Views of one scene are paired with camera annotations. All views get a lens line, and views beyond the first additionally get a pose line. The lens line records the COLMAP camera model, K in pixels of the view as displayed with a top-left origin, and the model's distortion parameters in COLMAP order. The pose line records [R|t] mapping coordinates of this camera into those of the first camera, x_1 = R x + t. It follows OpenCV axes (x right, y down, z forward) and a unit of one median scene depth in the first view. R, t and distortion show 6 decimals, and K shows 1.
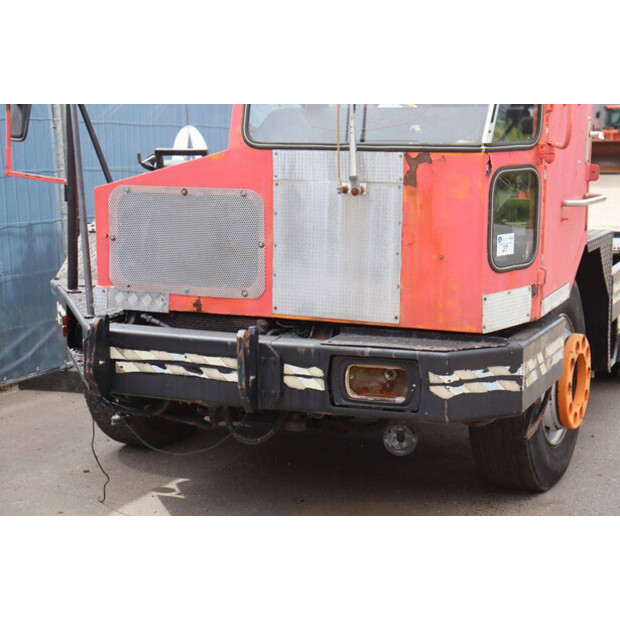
lens RADIAL K [[1219.4, 0, 310.0], [0, 1219.4, 310.0], [0, 0, 1]] dist [0.213903, 0.035544]
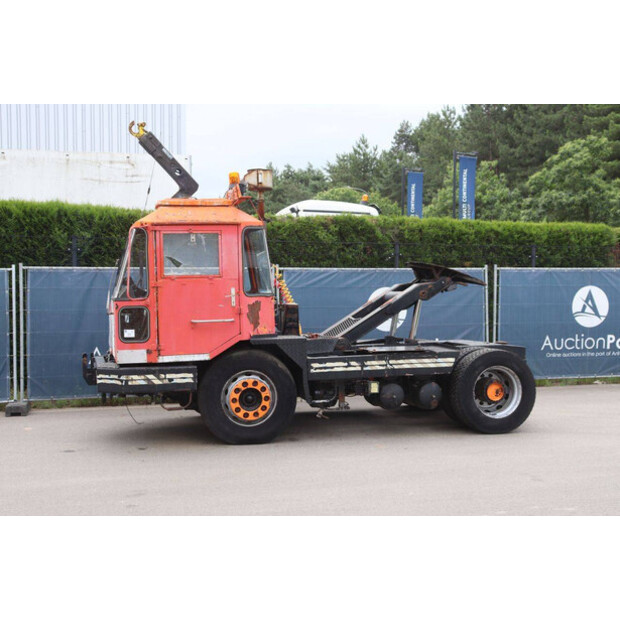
lens RADIAL K [[826.1, 0, 310.0], [0, 826.1, 310.0], [0, 0, 1]] dist [0.014675, 0.017640]
pose [[0.625983, 0.013141, -0.779726, 1.827817], [-0.102443, 0.992579, -0.065515, -0.023659], [0.773079, 0.120889, 0.622684, 0.122172]]
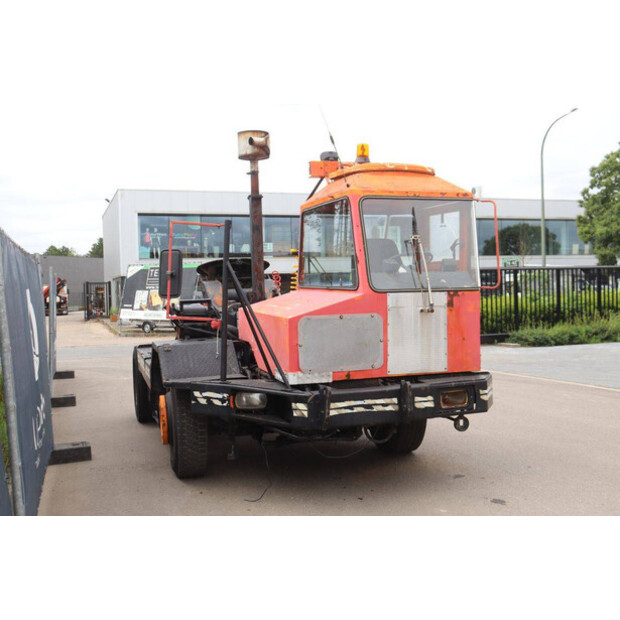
lens RADIAL K [[689.1, 0, 310.0], [0, 689.1, 310.0], [0, 0, 1]] dist [-0.008114, 0.003097]
pose [[0.756963, -0.048478, 0.651657, -0.864809], [0.124886, 0.989595, -0.071449, -0.037500], [-0.641413, 0.135467, 0.755141, 0.220448]]
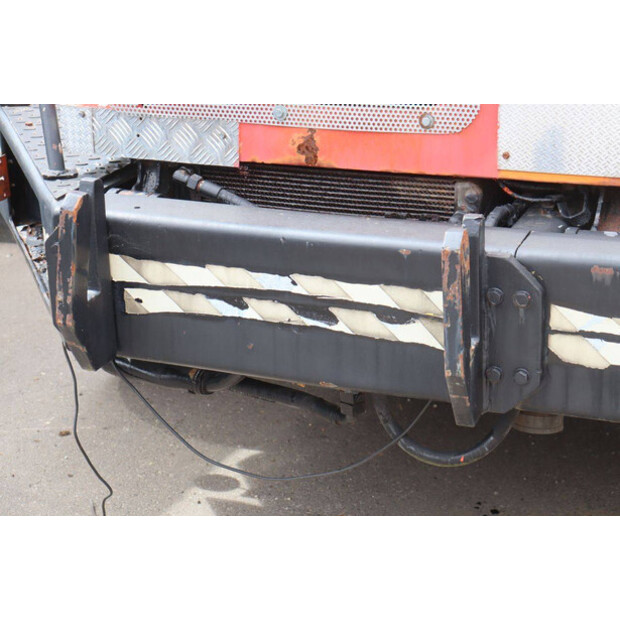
lens RADIAL K [[1355.4, 0, 310.0], [0, 1355.4, 310.0], [0, 0, 1]] dist [0.303489, 0.219440]
pose [[0.999593, -0.027355, 0.008042, -0.100412], [0.025436, 0.982972, 0.181985, -0.036521], [-0.012883, -0.181706, 0.983268, 0.544357]]
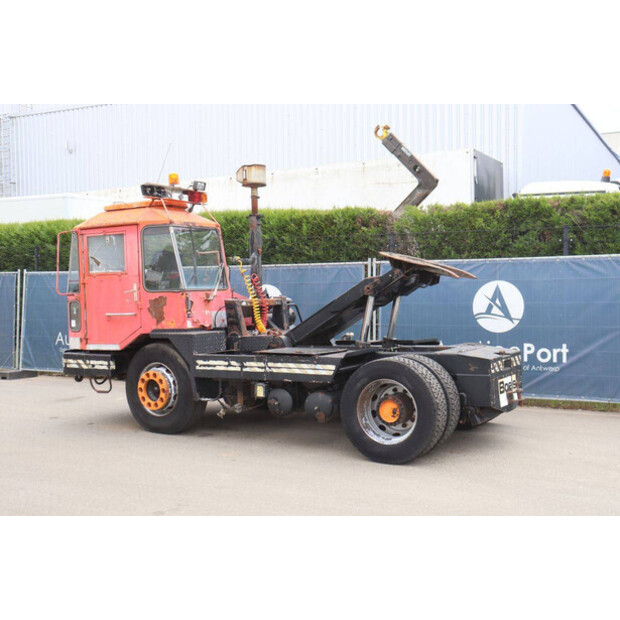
lens RADIAL K [[750.2, 0, 310.0], [0, 750.2, 310.0], [0, 0, 1]] dist [-0.010039, 0.006194]
pose [[-0.109952, 0.027792, -0.993548, 2.014305], [-0.130094, 0.990607, 0.042107, -0.247223], [0.985386, 0.133885, -0.105304, 1.762016]]
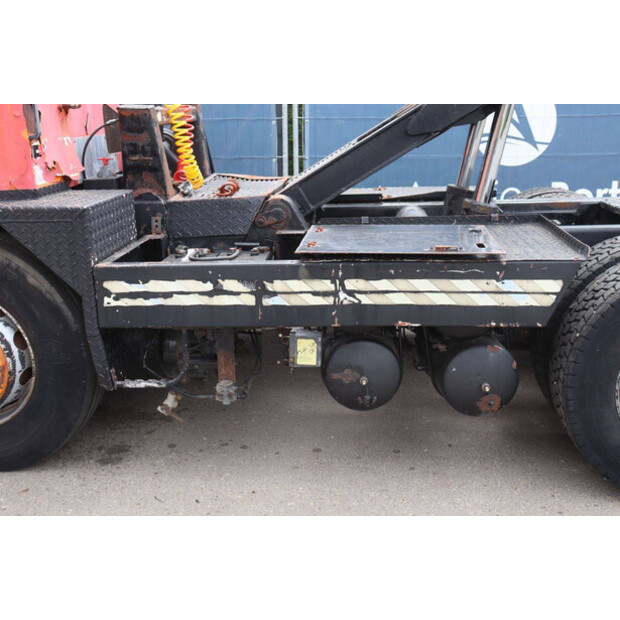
lens RADIAL K [[731.9, 0, 310.0], [0, 731.9, 310.0], [0, 0, 1]] dist [-0.054106, 0.262265]
pose [[0.345542, 0.247958, -0.905051, 0.927677], [-0.123687, 0.968079, 0.218003, -0.153040], [0.930216, 0.036614, 0.365181, 1.278296]]
